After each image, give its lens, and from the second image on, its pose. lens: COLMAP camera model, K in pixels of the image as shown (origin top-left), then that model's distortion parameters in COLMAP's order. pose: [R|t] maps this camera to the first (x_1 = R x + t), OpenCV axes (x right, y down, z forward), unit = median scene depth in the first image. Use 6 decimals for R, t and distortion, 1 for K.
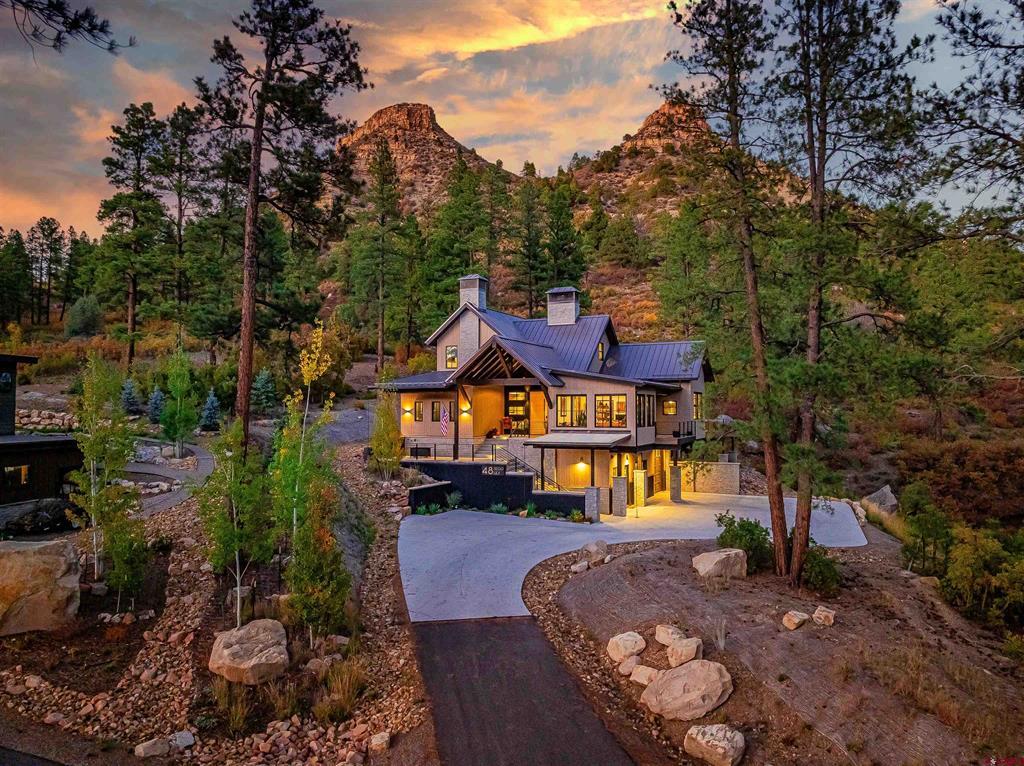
lens RADIAL K [[723.8, 0, 512.0], [0, 723.8, 383.0], [0, 0, 1]] dist [-0.003130, -0.000661]
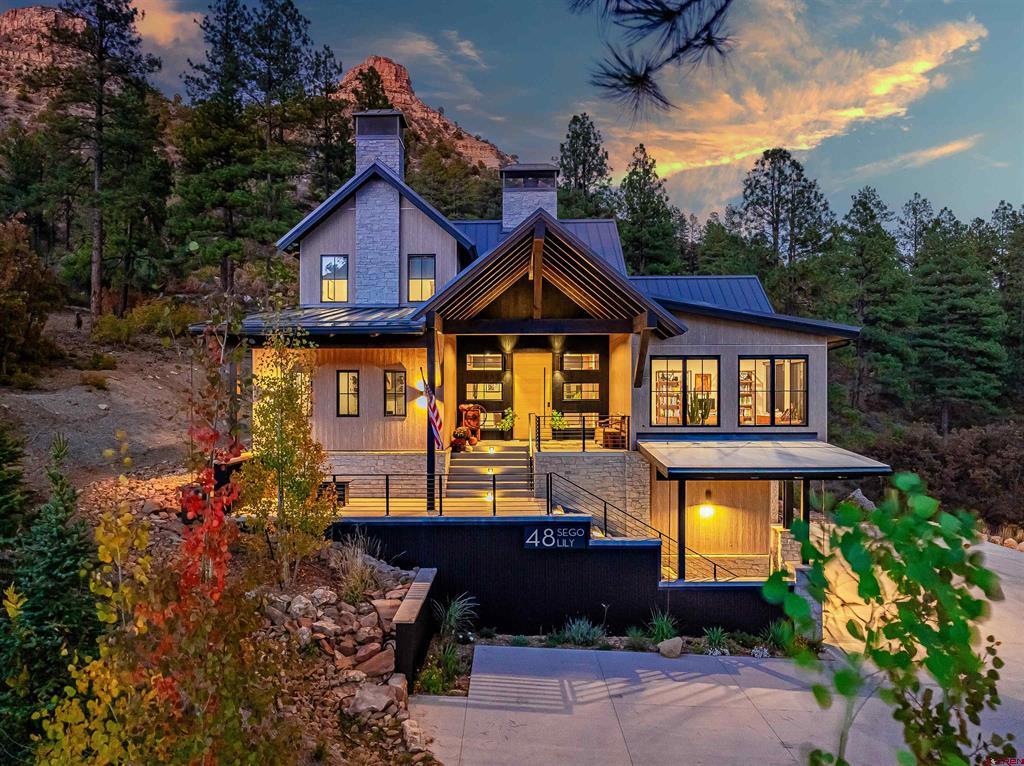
lens RADIAL K [[752.3, 0, 512.0], [0, 752.3, 383.0], [0, 0, 1]] dist [-0.010756, -0.003151]
pose [[0.914795, 0.002479, 0.403910, -0.144115], [-0.010626, 0.999783, 0.017930, 0.018011], [-0.403778, -0.020694, 0.914623, 0.413184]]
